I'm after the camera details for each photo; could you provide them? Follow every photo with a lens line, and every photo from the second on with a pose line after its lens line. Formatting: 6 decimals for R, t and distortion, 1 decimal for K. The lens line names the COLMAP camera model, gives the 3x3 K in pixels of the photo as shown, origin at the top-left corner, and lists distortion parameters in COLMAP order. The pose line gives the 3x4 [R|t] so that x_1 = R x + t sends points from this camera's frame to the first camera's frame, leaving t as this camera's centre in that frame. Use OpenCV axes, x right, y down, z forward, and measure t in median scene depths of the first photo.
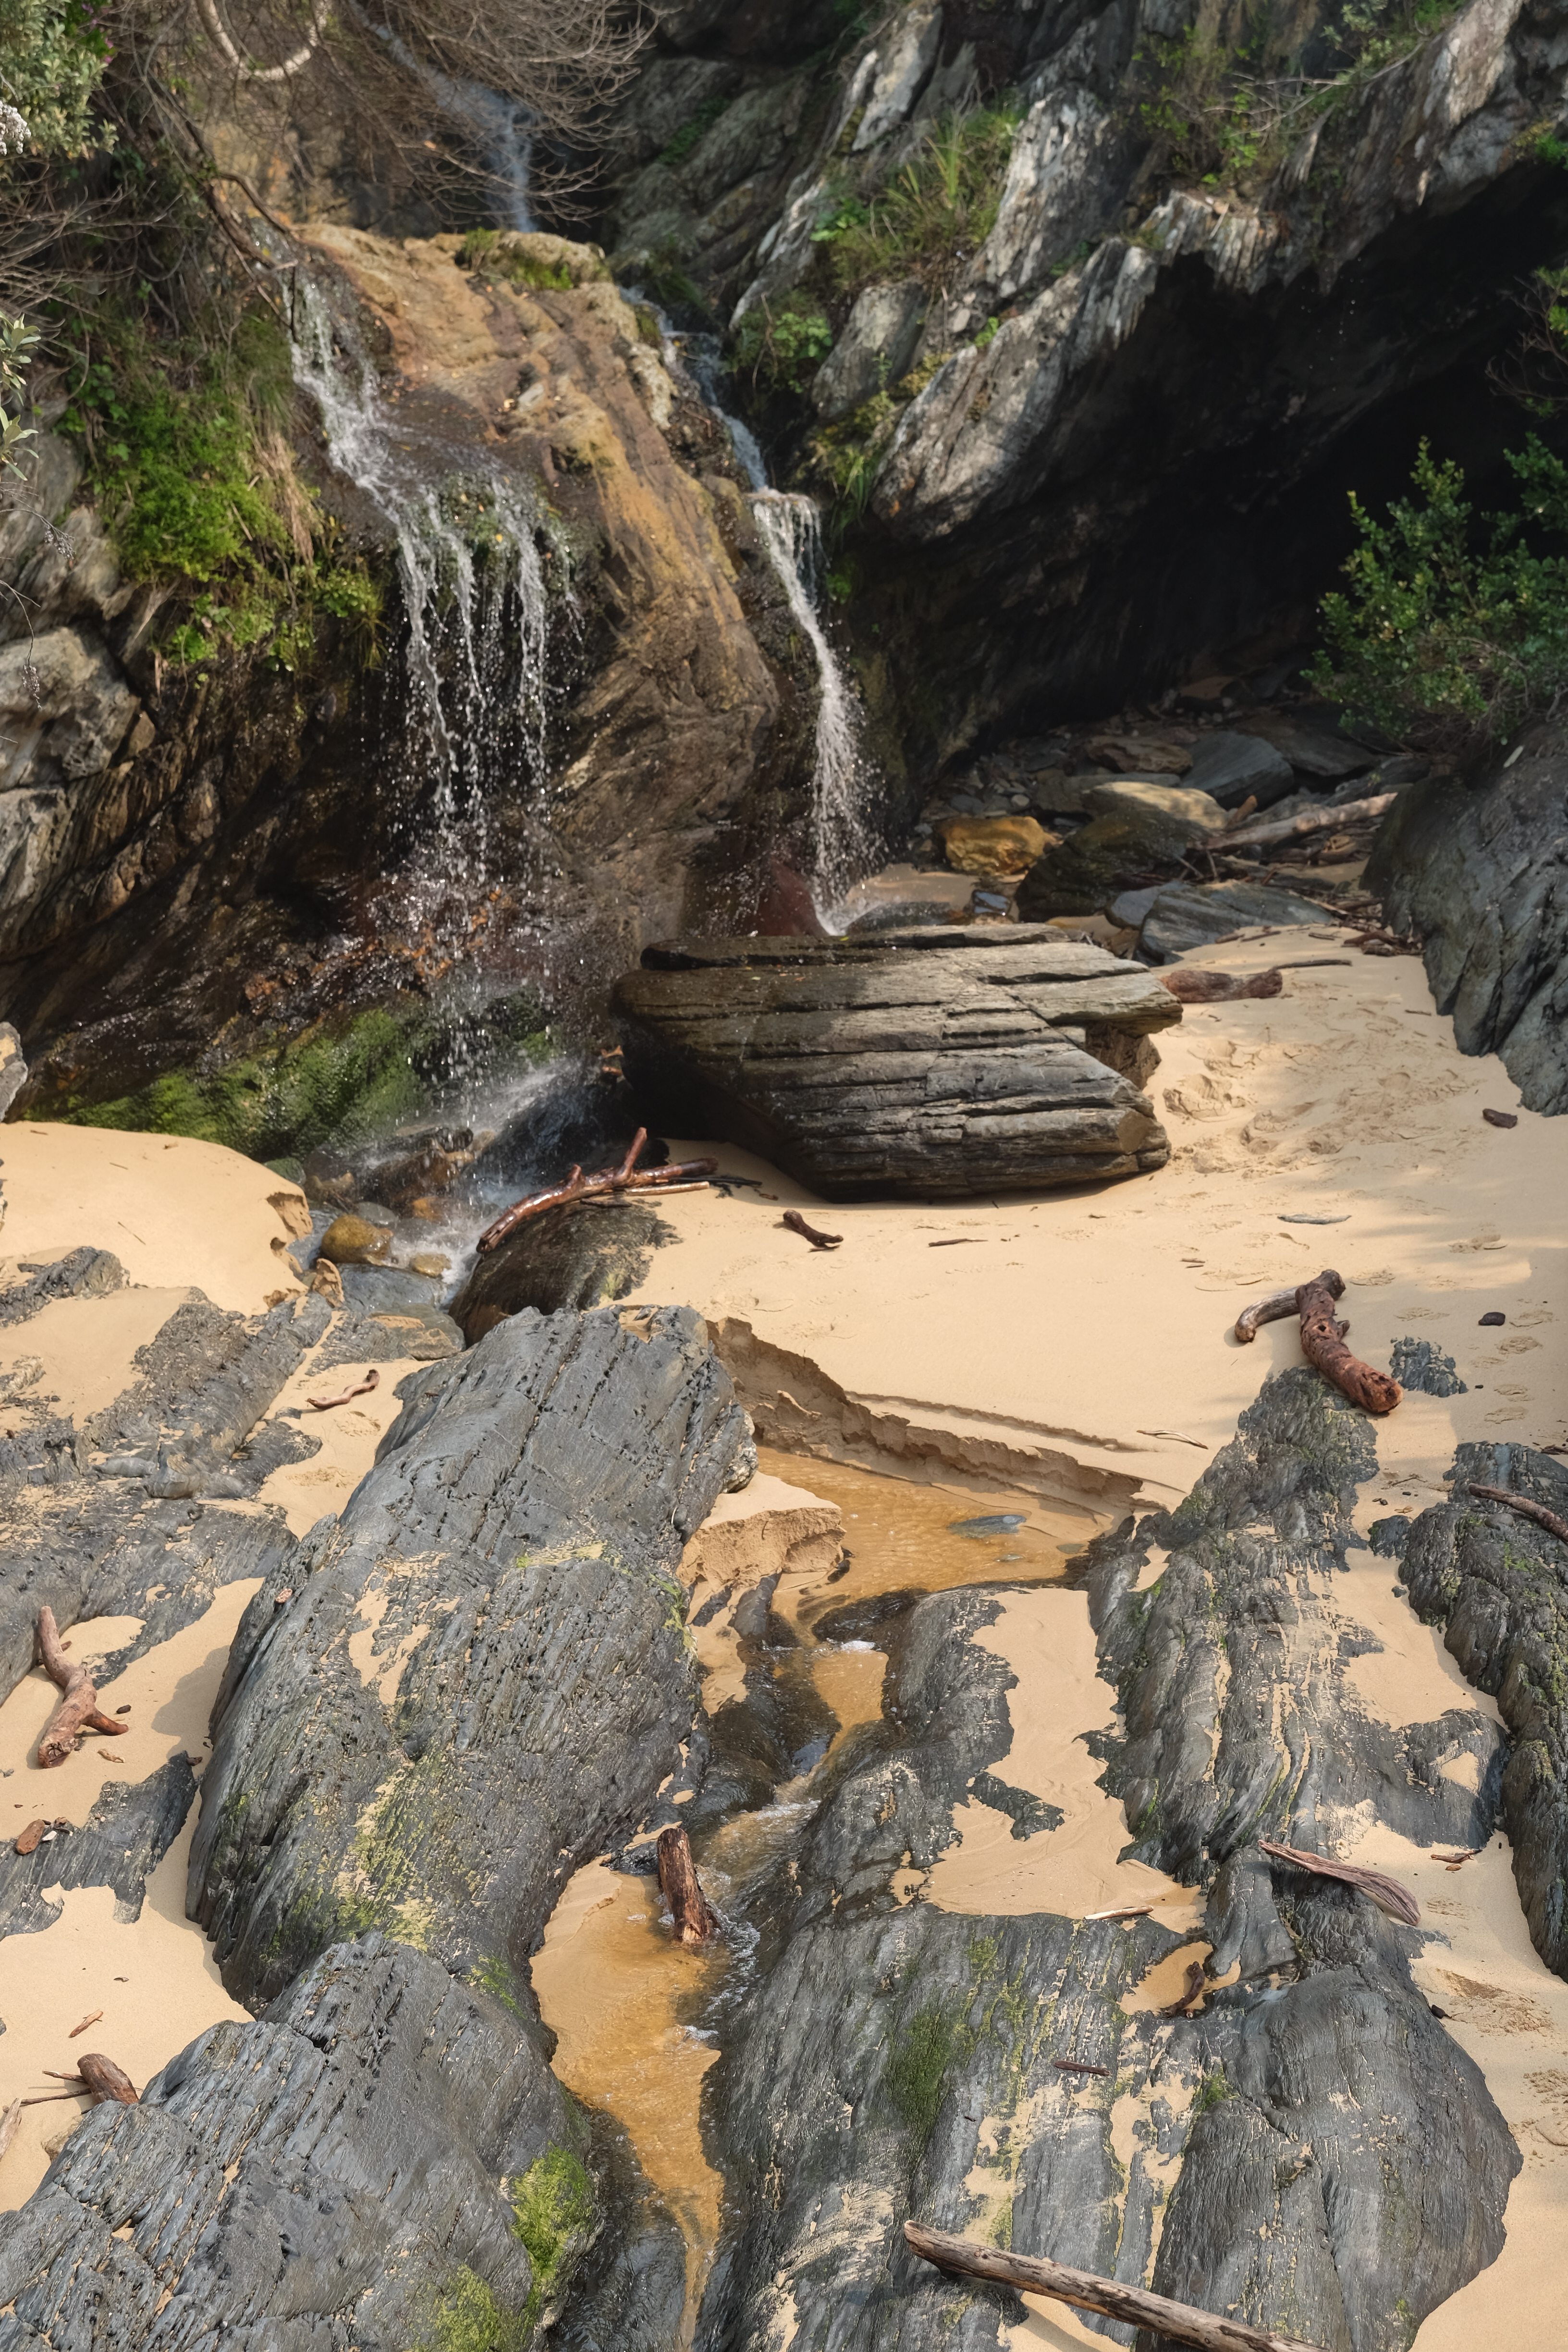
lens RADIAL K [[5380.1, 0, 784.0], [0, 5380.1, 1176.0], [0, 0, 1]] dist [0.060025, -0.040408]
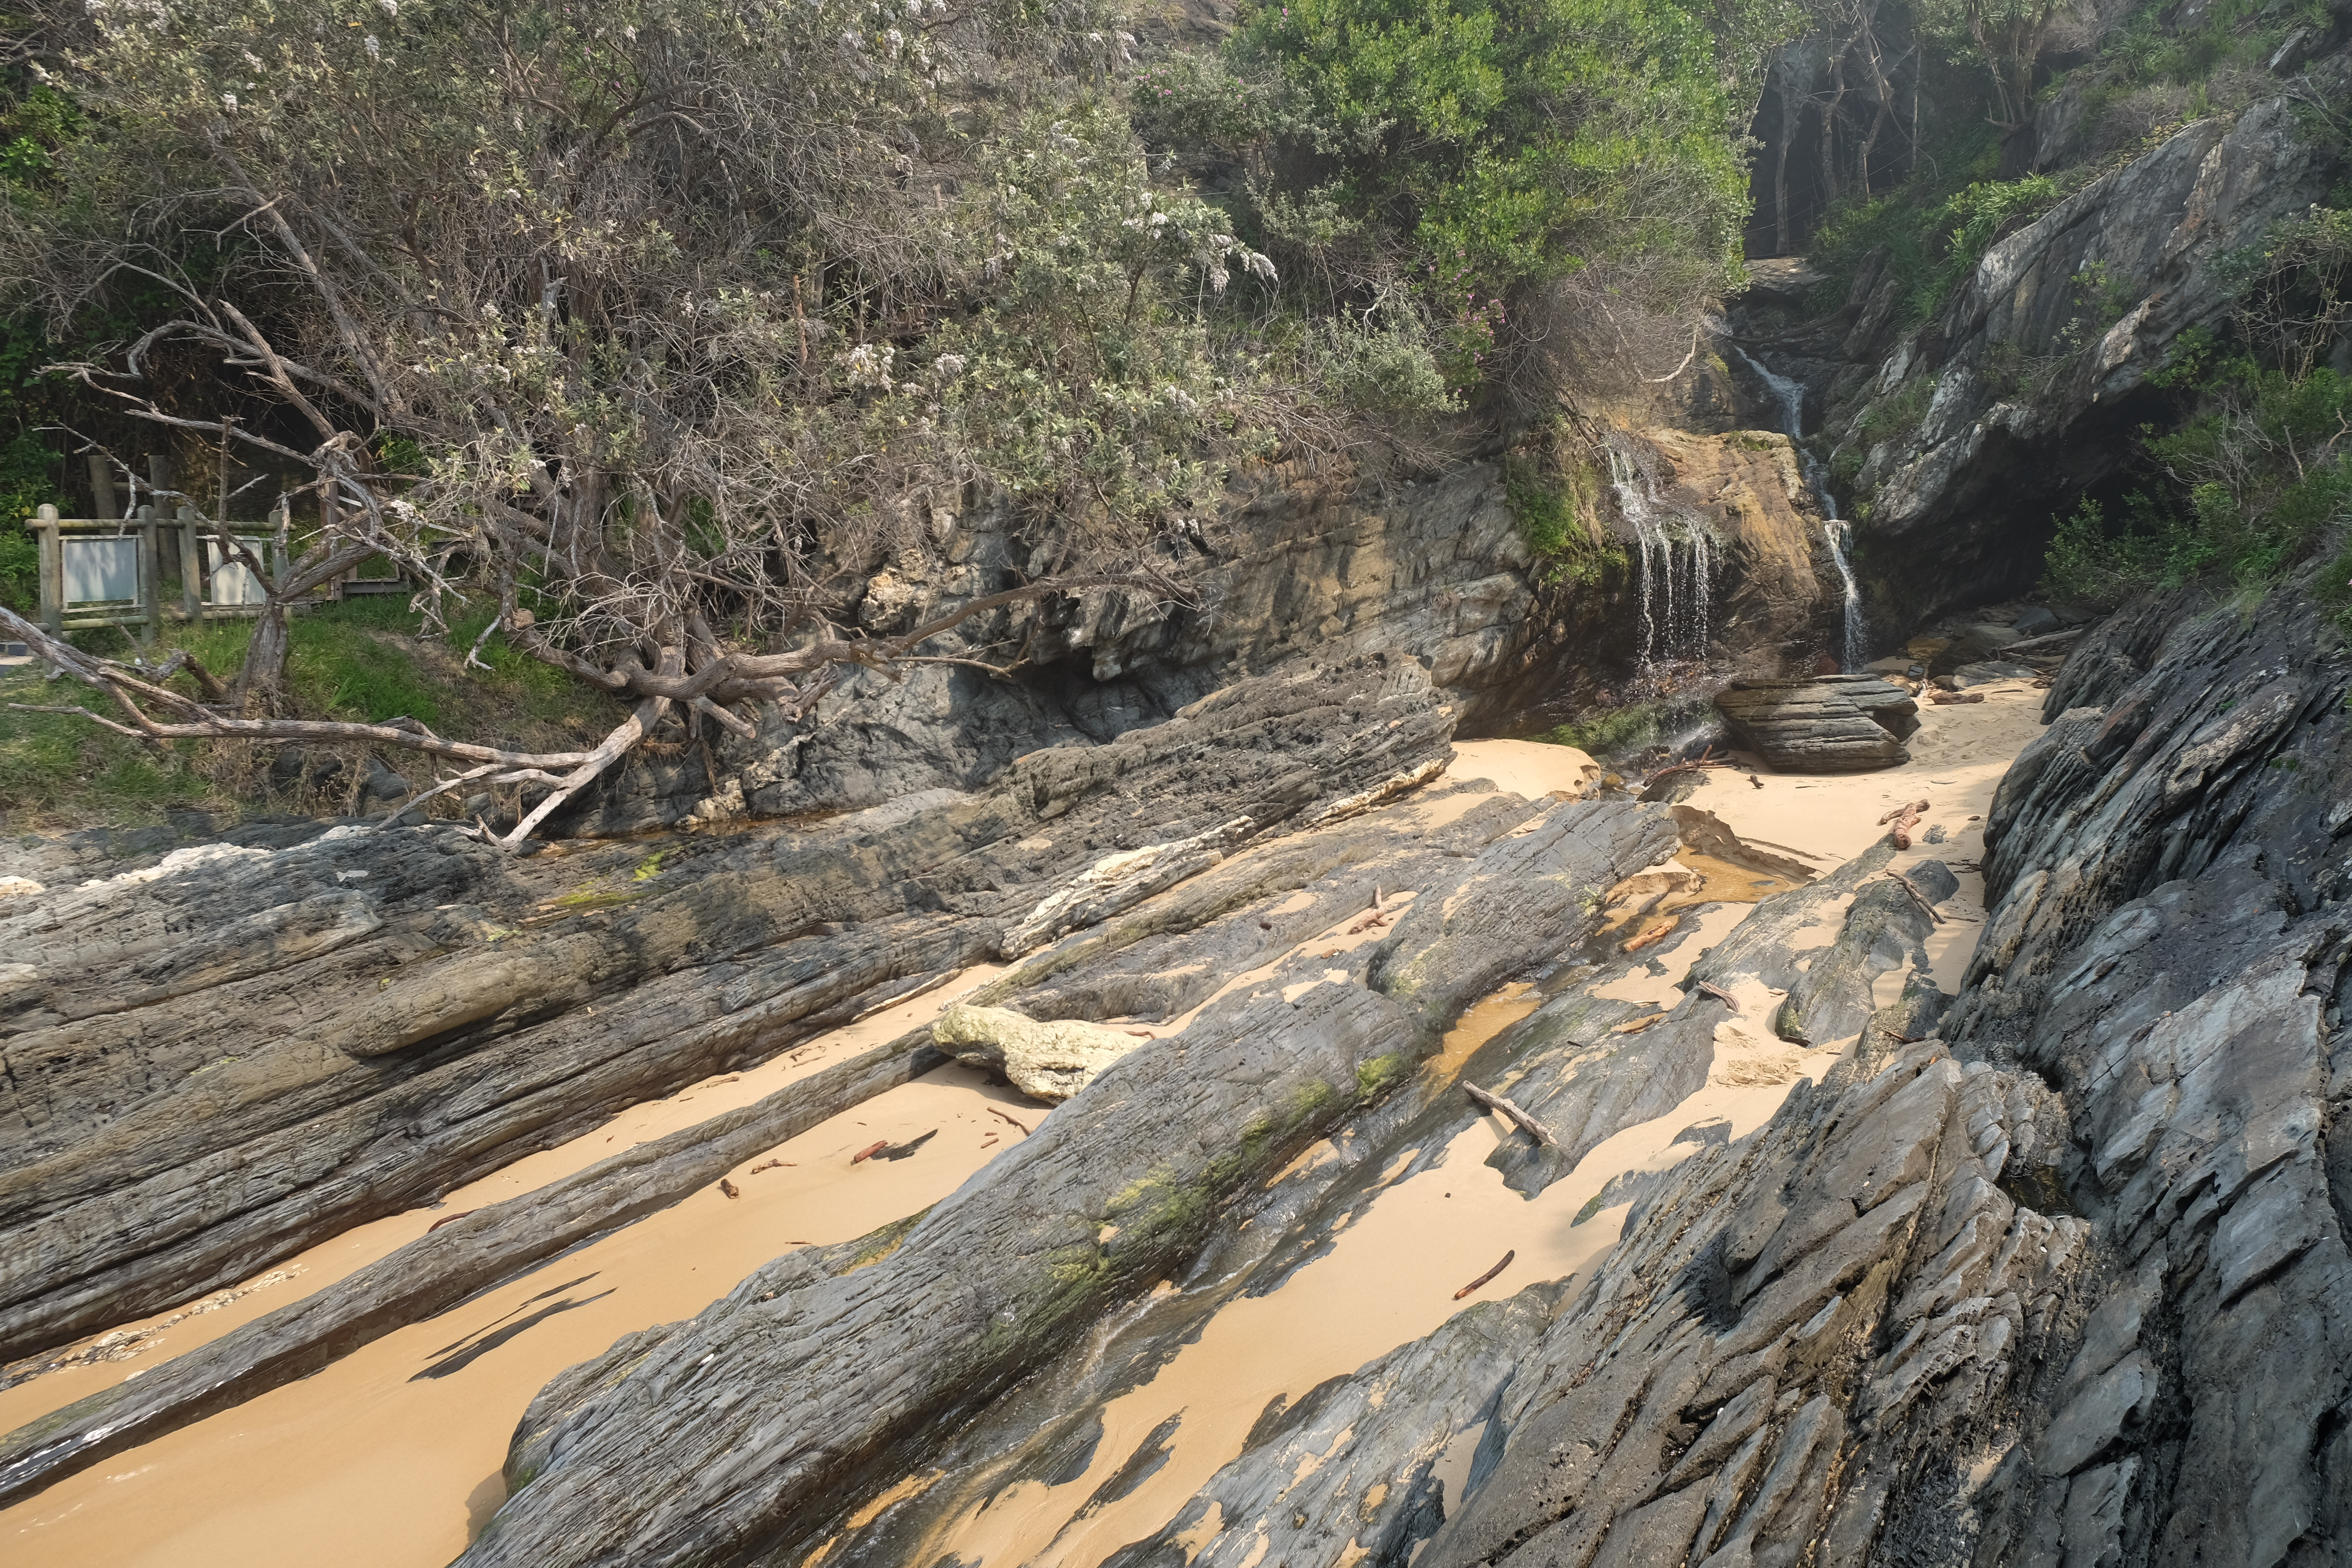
lens RADIAL K [[1888.0, 0, 1176.0], [0, 1888.0, 784.0], [0, 0, 1]] dist [-0.017182, 0.029570]
pose [[0.889246, 0.031047, -0.456375, 0.163836], [-0.030186, 0.999502, 0.009178, 0.010176], [0.456432, 0.005615, 0.889740, -0.008844]]
